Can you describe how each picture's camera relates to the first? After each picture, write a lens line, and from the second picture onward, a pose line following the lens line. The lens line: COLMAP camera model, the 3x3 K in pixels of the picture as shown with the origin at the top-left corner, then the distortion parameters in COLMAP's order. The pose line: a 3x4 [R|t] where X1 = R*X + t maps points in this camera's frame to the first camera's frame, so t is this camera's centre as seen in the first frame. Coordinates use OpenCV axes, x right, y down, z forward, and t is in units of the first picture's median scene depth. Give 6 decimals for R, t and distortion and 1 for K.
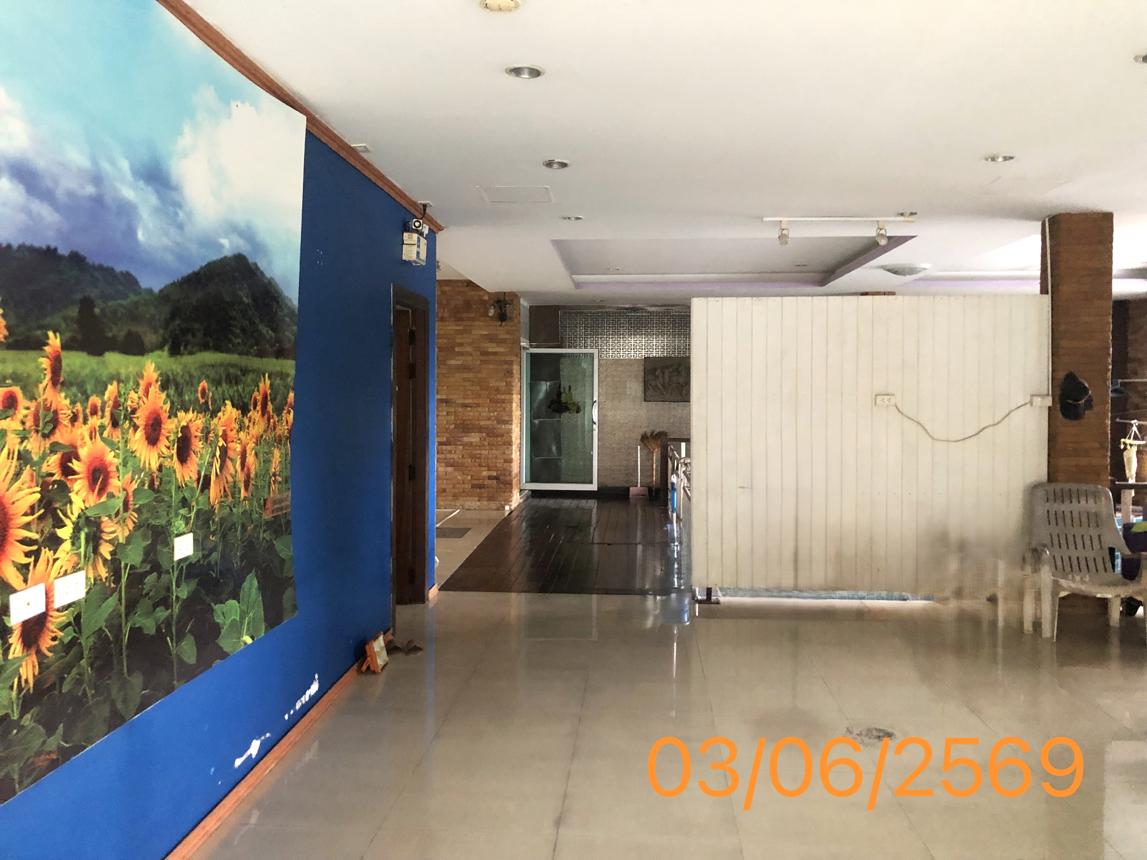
lens RADIAL K [[949.6, 0, 575.0], [0, 949.6, 433.0], [0, 0, 1]] dist [0.013416, -0.004127]
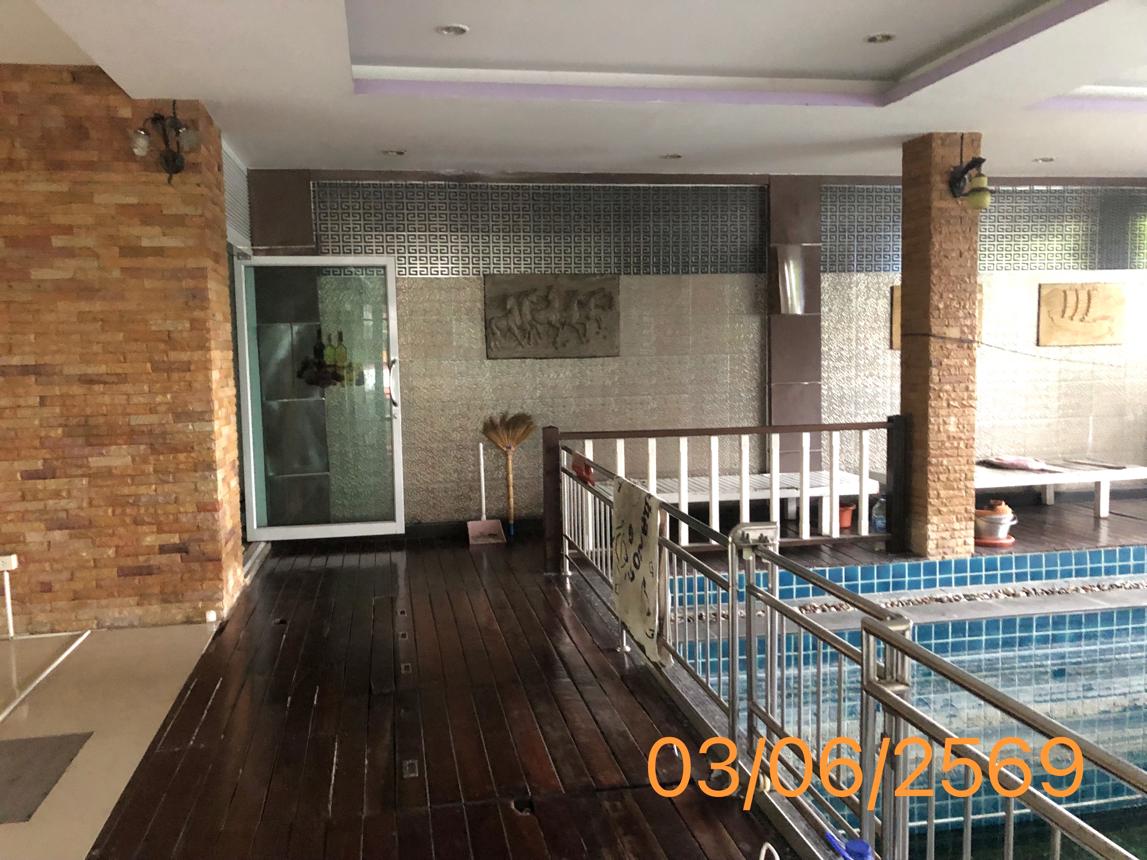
lens RADIAL K [[949.6, 0, 575.0], [0, 949.6, 433.0], [0, 0, 1]] dist [0.013416, -0.004127]
pose [[0.966093, -0.048573, 0.253586, -0.017900], [0.037496, 0.998127, 0.048336, -0.017993], [-0.255458, -0.037189, 0.966105, 0.545420]]
